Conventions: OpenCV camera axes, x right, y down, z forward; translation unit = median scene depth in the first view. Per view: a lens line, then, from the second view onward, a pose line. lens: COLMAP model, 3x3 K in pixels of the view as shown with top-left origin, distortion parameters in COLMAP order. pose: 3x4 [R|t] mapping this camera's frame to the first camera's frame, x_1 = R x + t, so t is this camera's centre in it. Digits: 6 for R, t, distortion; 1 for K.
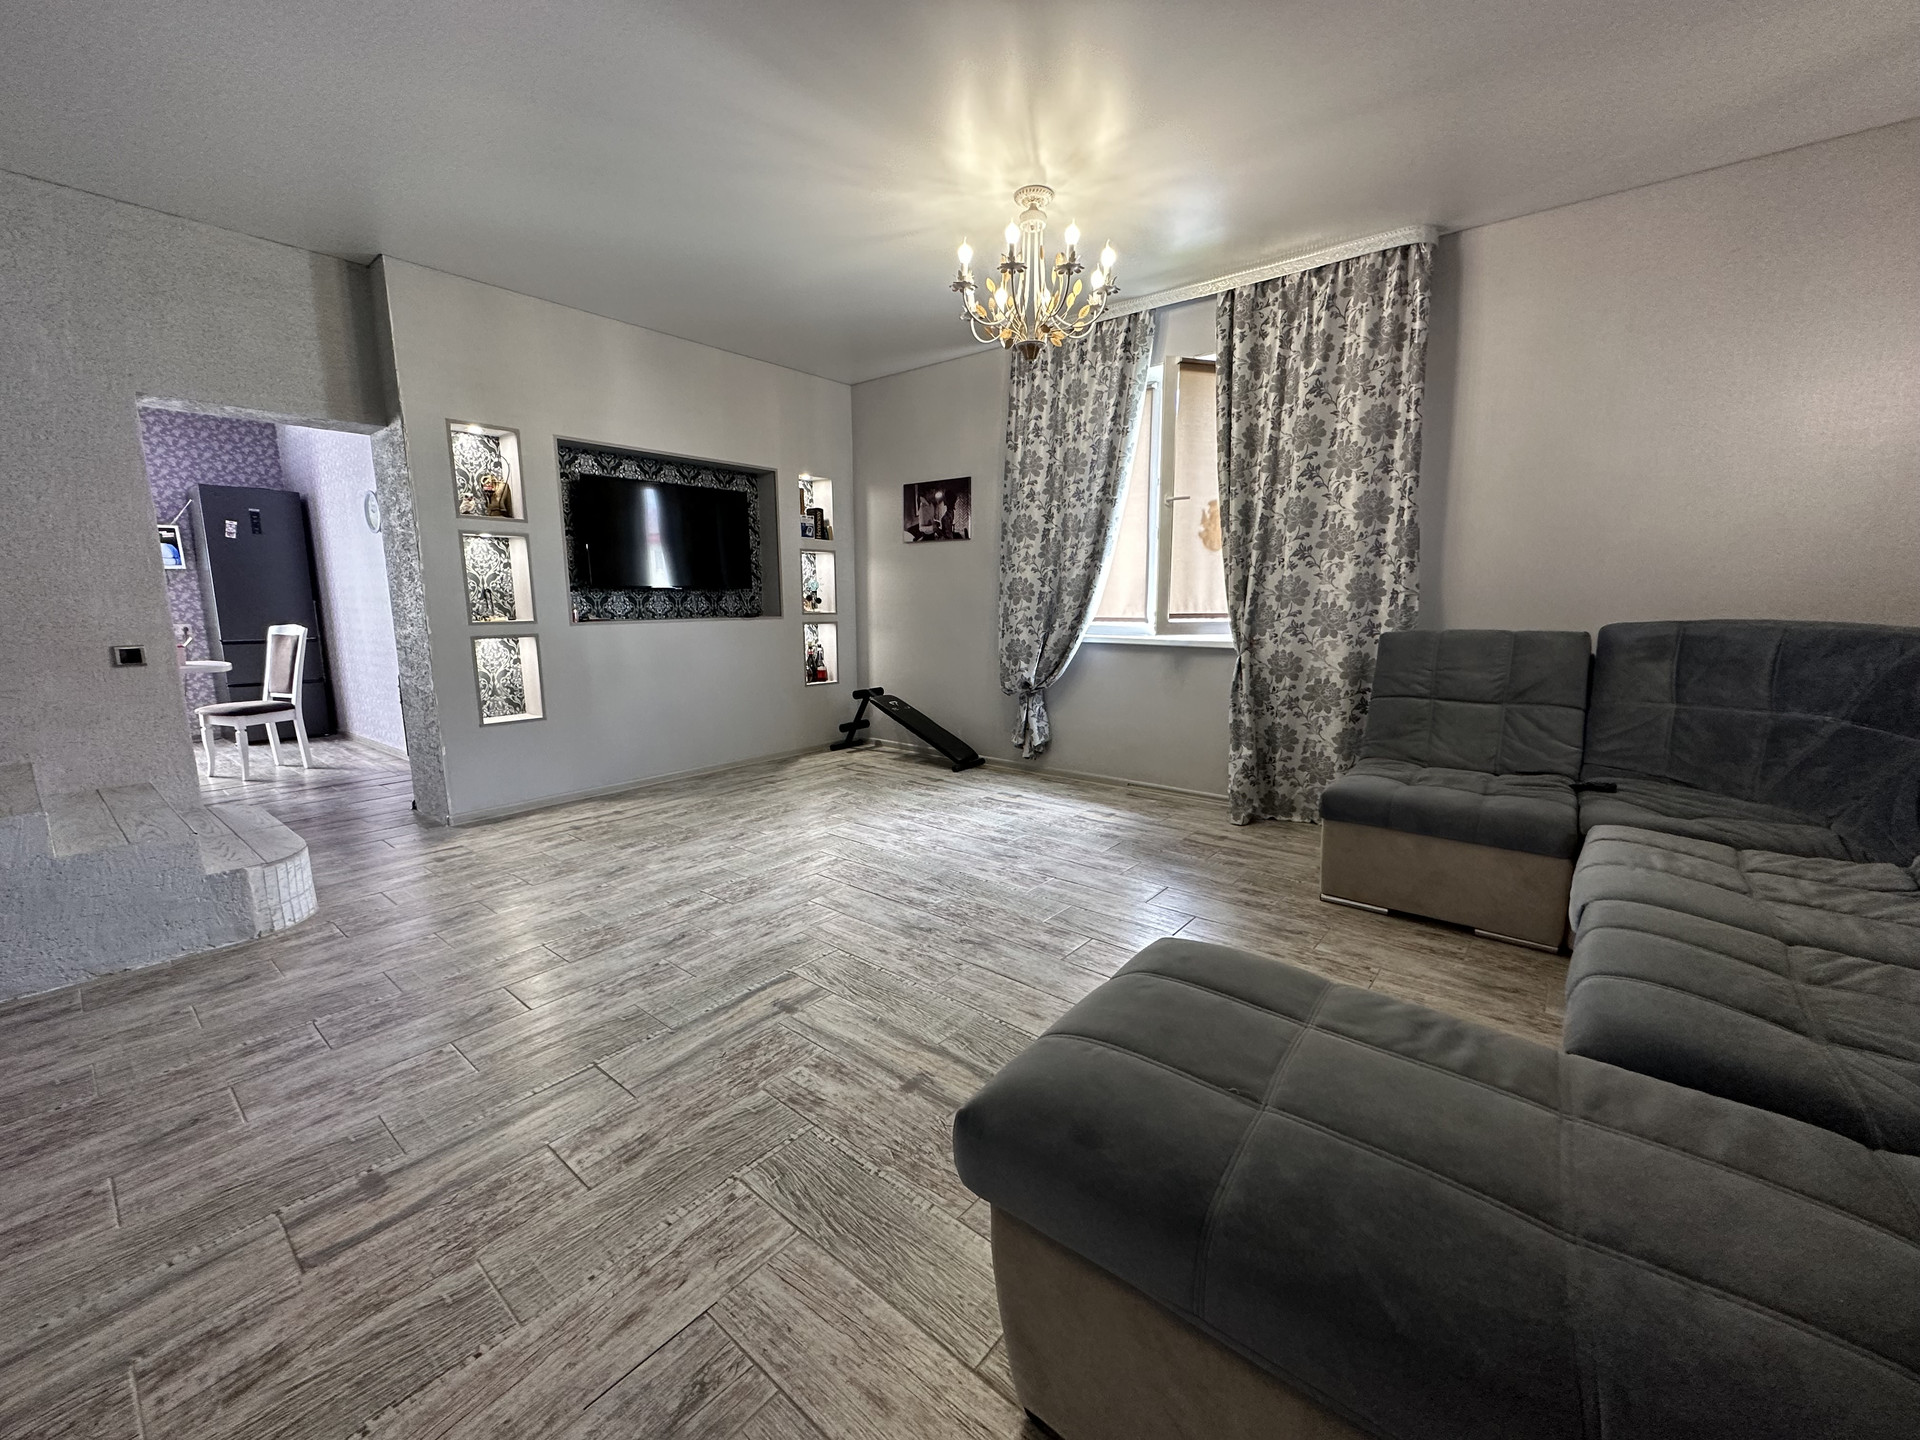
lens RADIAL K [[760.0, 0, 957.8], [0, 760.0, 713.3], [0, 0, 1]] dist [-0.003455, -0.000112]
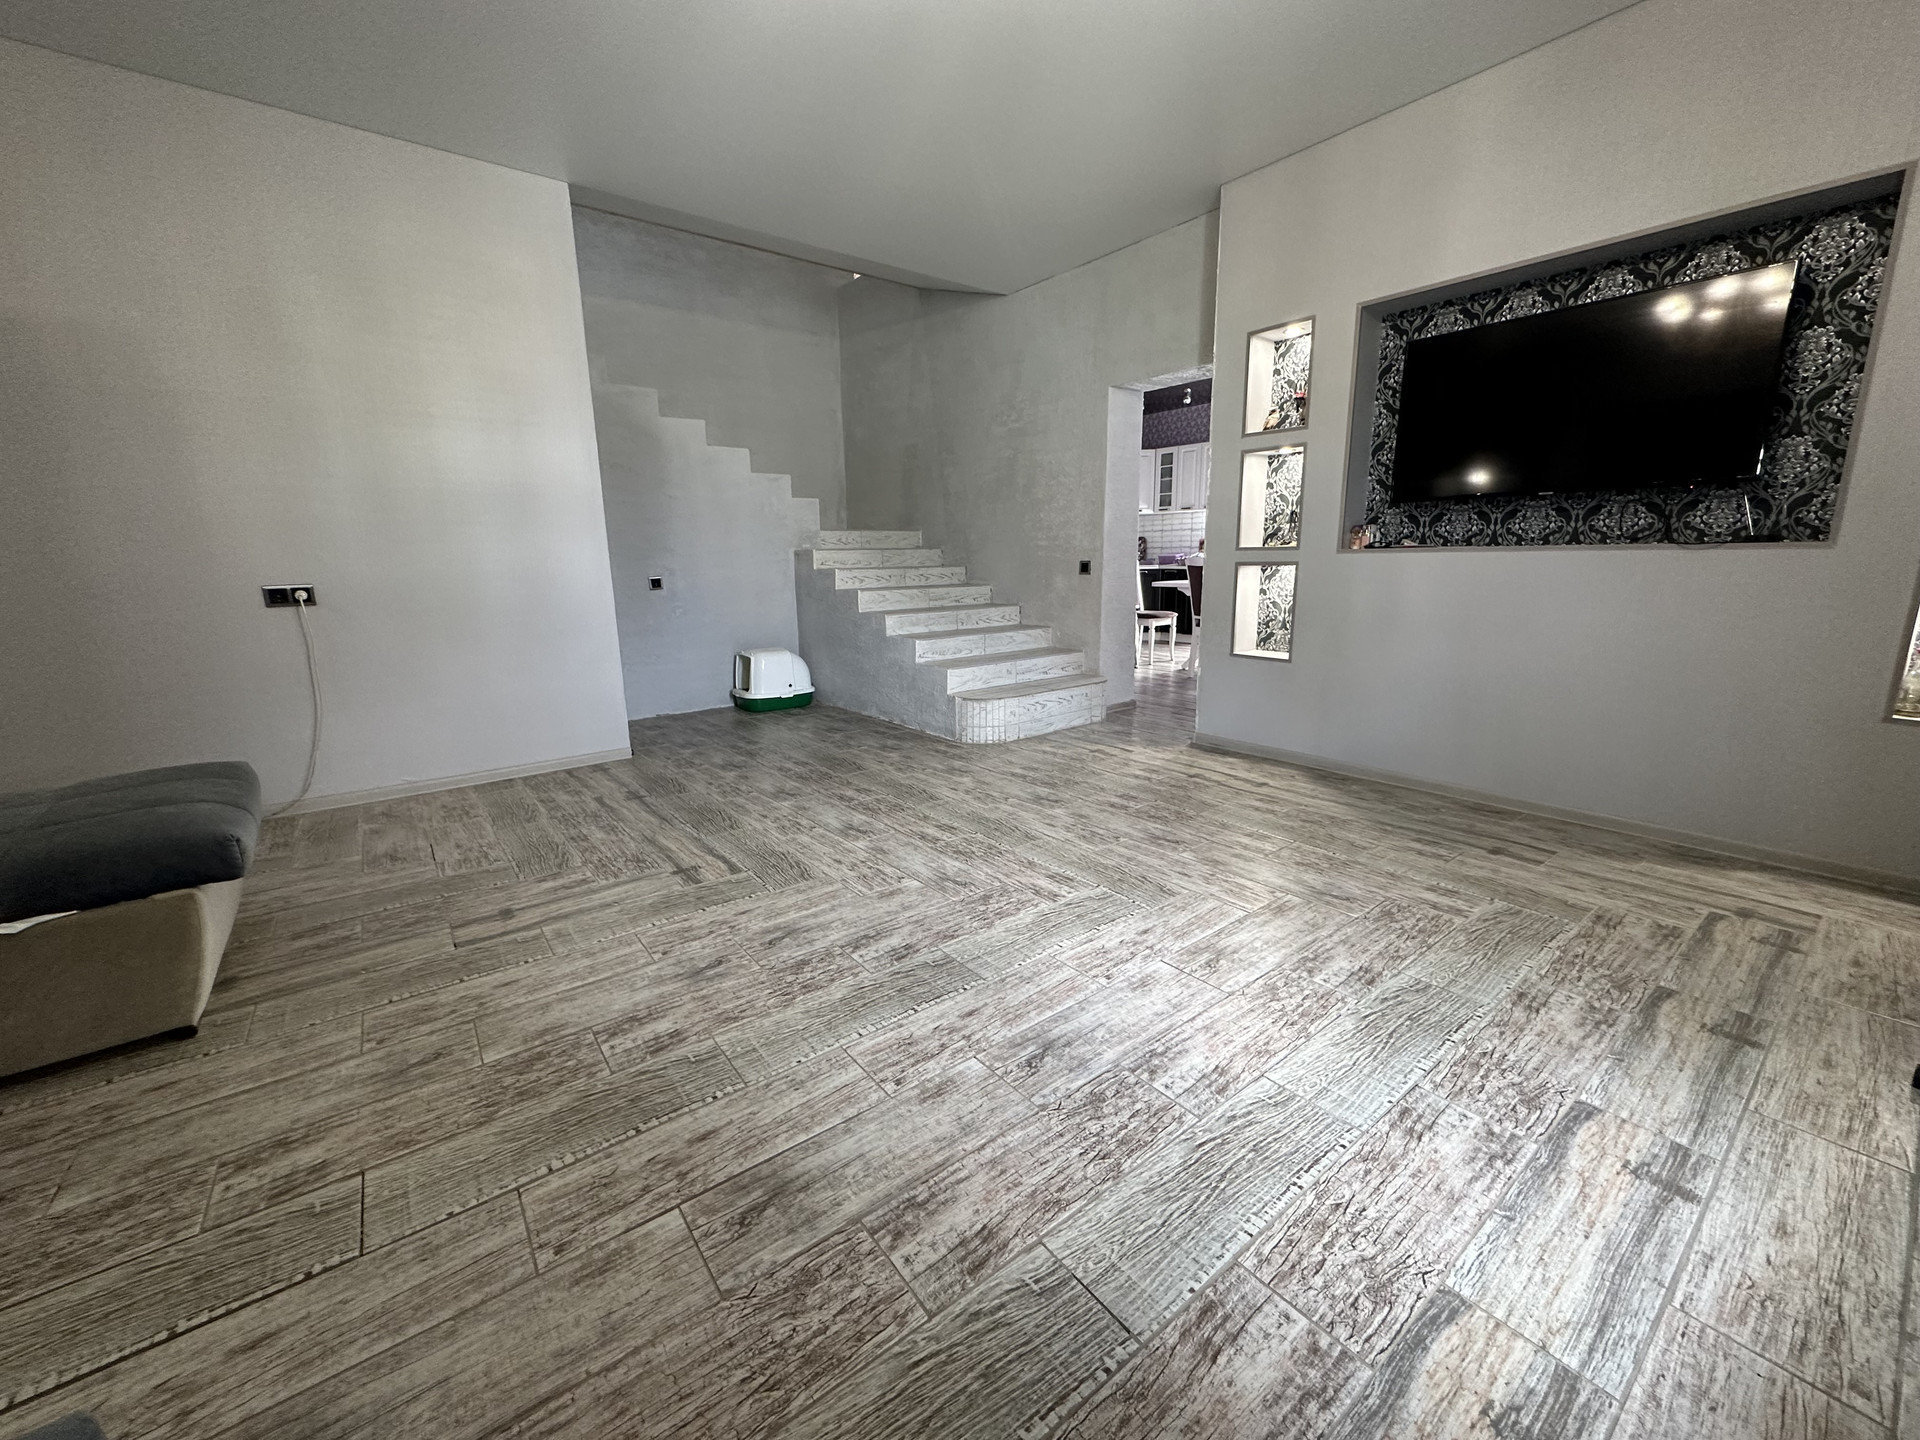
lens RADIAL K [[760.0, 0, 963.5], [0, 760.0, 728.9], [0, 0, 1]] dist [-0.003455, -0.000112]
pose [[-0.219097, 0.225538, -0.949278, 0.454895], [-0.133059, 0.956921, 0.258064, -0.112262], [0.966588, 0.182851, -0.179649, 0.970422]]
